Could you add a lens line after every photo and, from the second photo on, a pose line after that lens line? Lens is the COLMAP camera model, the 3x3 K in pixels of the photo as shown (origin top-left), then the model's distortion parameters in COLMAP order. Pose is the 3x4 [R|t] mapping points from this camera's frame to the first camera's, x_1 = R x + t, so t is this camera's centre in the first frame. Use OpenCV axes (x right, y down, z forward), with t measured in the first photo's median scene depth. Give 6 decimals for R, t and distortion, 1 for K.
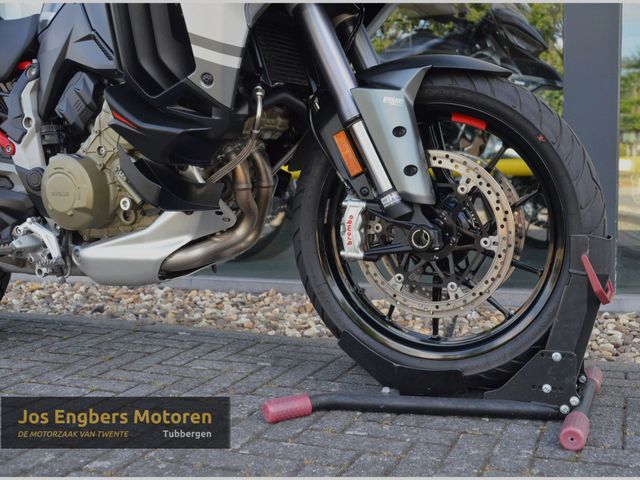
lens RADIAL K [[708.6, 0, 364.3], [0, 708.6, 248.4], [0, 0, 1]] dist [-0.084867, 0.269453]
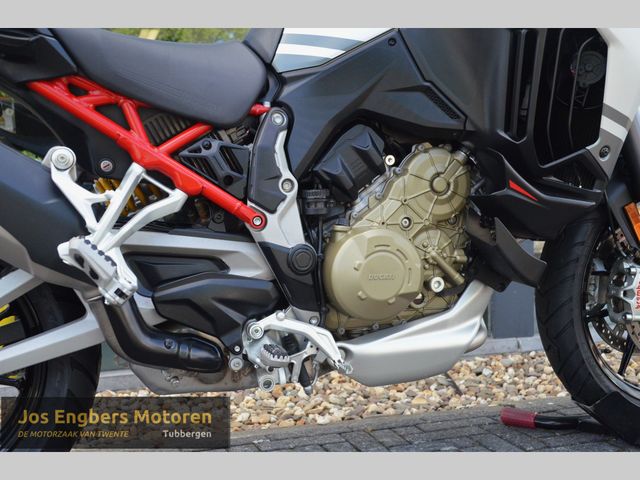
lens RADIAL K [[753.5, 0, 326.2], [0, 753.5, 254.1], [0, 0, 1]] dist [-0.018189, 0.322398]
pose [[0.762431, -0.041433, 0.645742, -0.992999], [0.078980, 0.996445, -0.029317, -0.081051], [-0.642231, 0.073353, 0.762993, 0.376737]]
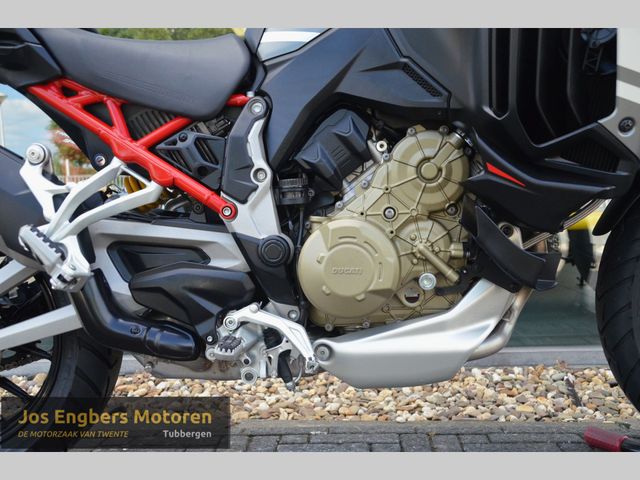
lens RADIAL K [[684.0, 0, 330.0], [0, 684.0, 243.9], [0, 0, 1]] dist [-0.001704, 0.047186]
pose [[0.946240, -0.023190, 0.322632, -0.656645], [0.046567, 0.996803, -0.064930, -0.058768], [-0.320095, 0.076463, 0.944295, 0.316871]]
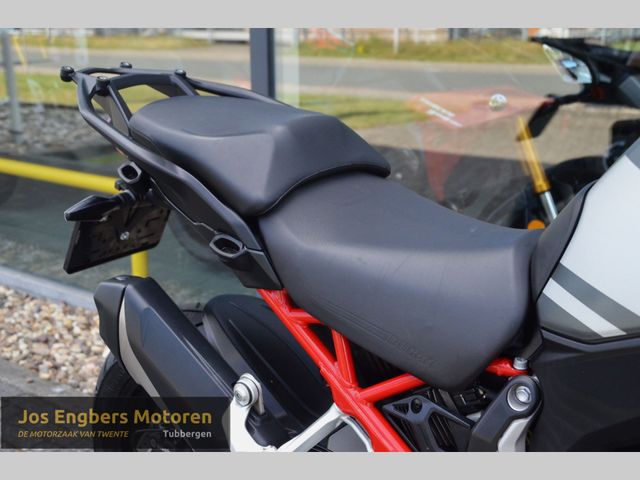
lens RADIAL K [[816.1, 0, 322.0], [0, 816.1, 247.1], [0, 0, 1]] dist [0.092171, 0.054193]
pose [[0.962443, 0.089848, -0.256183, -0.483354], [-0.045955, 0.983947, 0.172442, -0.457980], [0.267564, -0.154193, 0.951122, 0.460077]]
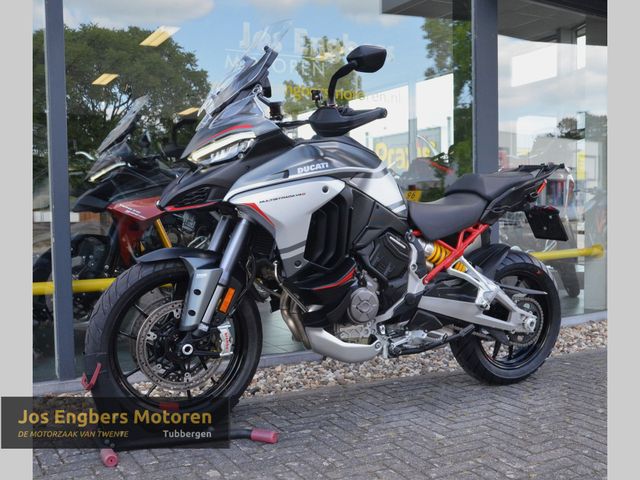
lens RADIAL K [[749.3, 0, 323.2], [0, 749.3, 240.5], [0, 0, 1]] dist [-0.076110, 0.002144]
pose [[0.646830, -0.025805, 0.762198, -2.182991], [0.087641, 0.995321, -0.040678, -0.192455], [-0.757582, 0.093112, 0.646065, 0.014973]]
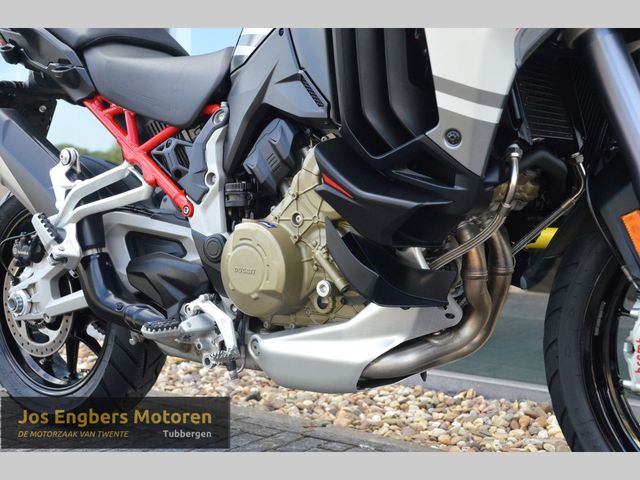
lens RADIAL K [[855.4, 0, 331.6], [0, 855.4, 252.5], [0, 0, 1]] dist [0.123563, 0.042963]
pose [[0.969187, 0.050722, -0.241048, -0.101009], [-0.065723, 0.996343, -0.054598, -0.050176], [0.237398, 0.068758, 0.968976, 0.080912]]
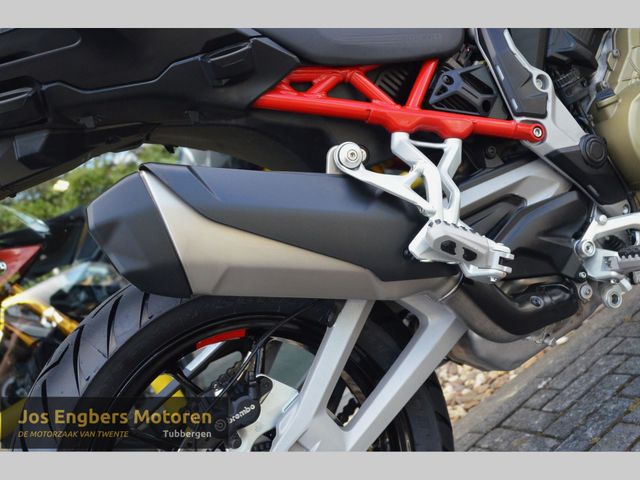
lens RADIAL K [[716.3, 0, 332.2], [0, 716.3, 250.9], [0, 0, 1]] dist [0.001454, 0.021433]
pose [[0.603209, -0.395693, 0.692507, -1.142065], [0.545123, 0.838345, 0.004194, -0.160448], [-0.582219, 0.374972, 0.721399, 0.714121]]
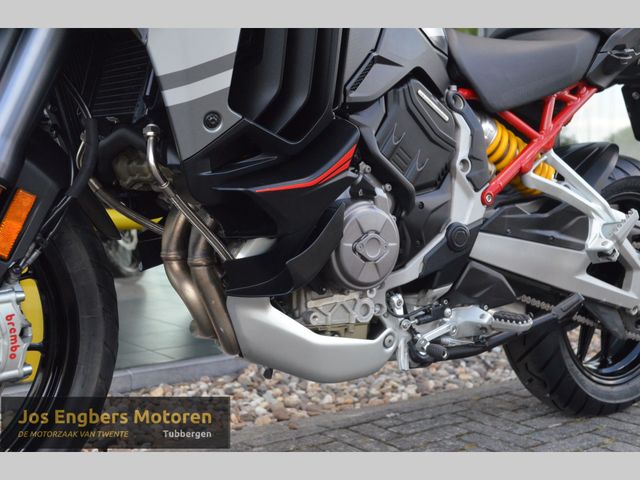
lens RADIAL K [[816.1, 0, 322.0], [0, 816.1, 247.1], [0, 0, 1]] dist [0.092171, 0.054193]
pose [[0.532967, -0.041487, 0.845118, -1.463759], [0.096801, 0.995229, -0.012190, -0.093197], [-0.840580, 0.088305, 0.534441, 0.724125]]
